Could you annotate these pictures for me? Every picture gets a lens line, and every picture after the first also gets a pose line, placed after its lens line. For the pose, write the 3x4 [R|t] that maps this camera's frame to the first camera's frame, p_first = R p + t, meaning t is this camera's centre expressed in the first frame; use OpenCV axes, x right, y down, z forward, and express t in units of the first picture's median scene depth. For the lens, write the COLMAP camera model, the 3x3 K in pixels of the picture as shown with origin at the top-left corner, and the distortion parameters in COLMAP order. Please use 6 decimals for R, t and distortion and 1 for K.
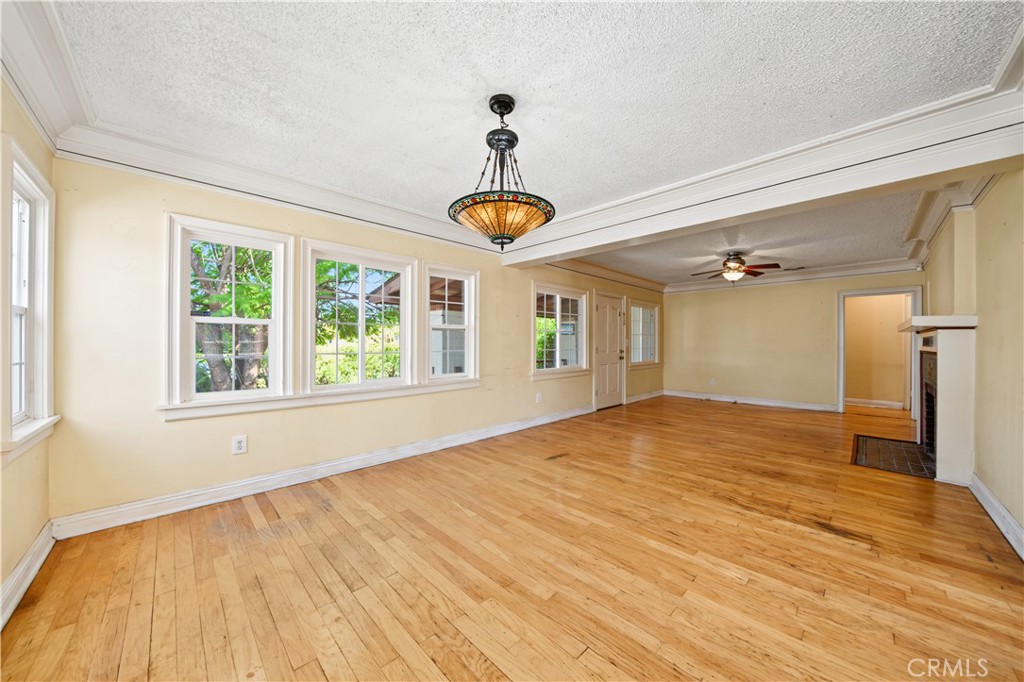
lens RADIAL K [[358.1, 0, 515.0], [0, 358.1, 342.5], [0, 0, 1]] dist [-0.023207, 0.002015]
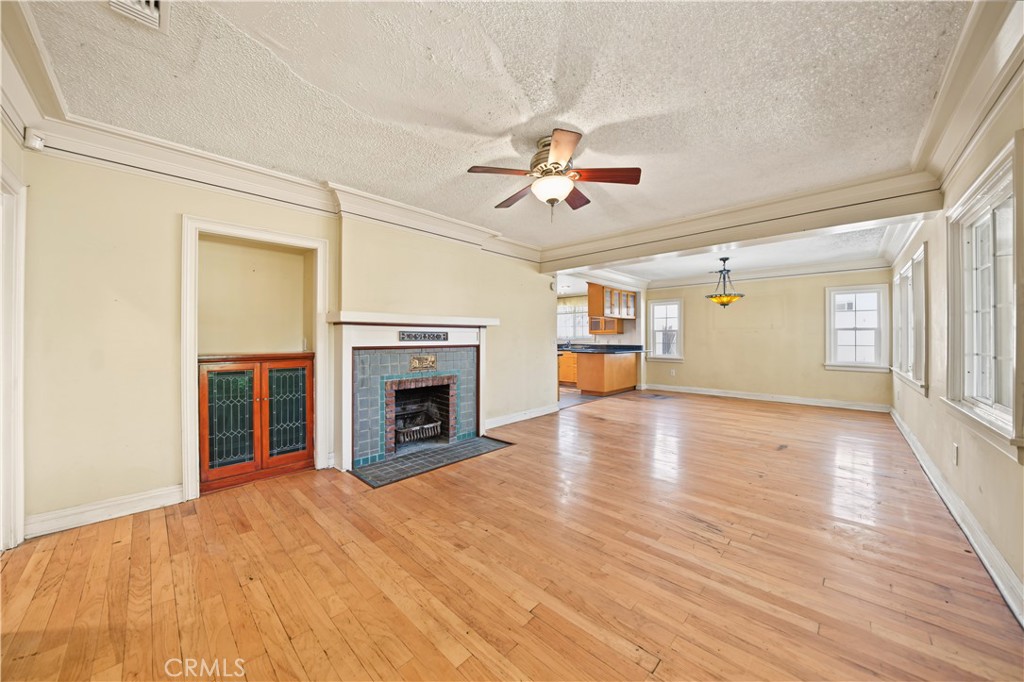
lens RADIAL K [[358.1, 0, 517.6], [0, 358.1, 337.1], [0, 0, 1]] dist [-0.023207, 0.002015]
pose [[-0.999661, -0.001461, -0.026007, 1.078841], [-0.001236, 0.999962, -0.008646, 0.010049], [0.026019, -0.008611, -0.999624, 2.361502]]
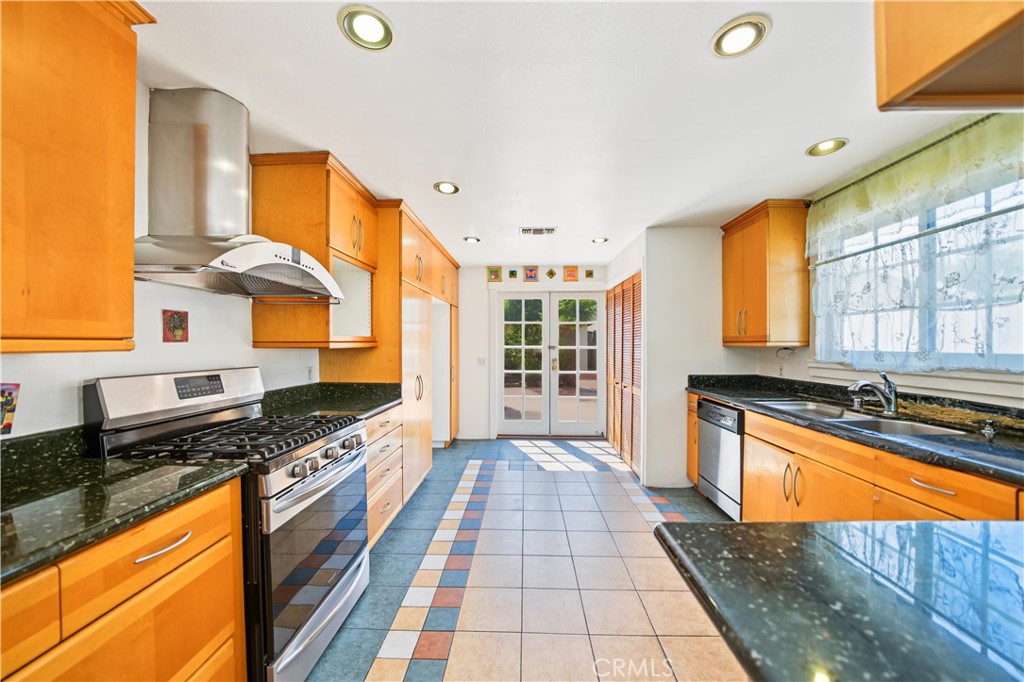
lens RADIAL K [[358.1, 0, 505.7], [0, 358.1, 344.5], [0, 0, 1]] dist [-0.023207, 0.002015]
pose [[-0.678212, -0.002630, 0.734862, 0.566566], [-0.002872, 0.999995, 0.000928, -0.039895], [-0.734861, -0.001482, -0.678217, 0.240832]]
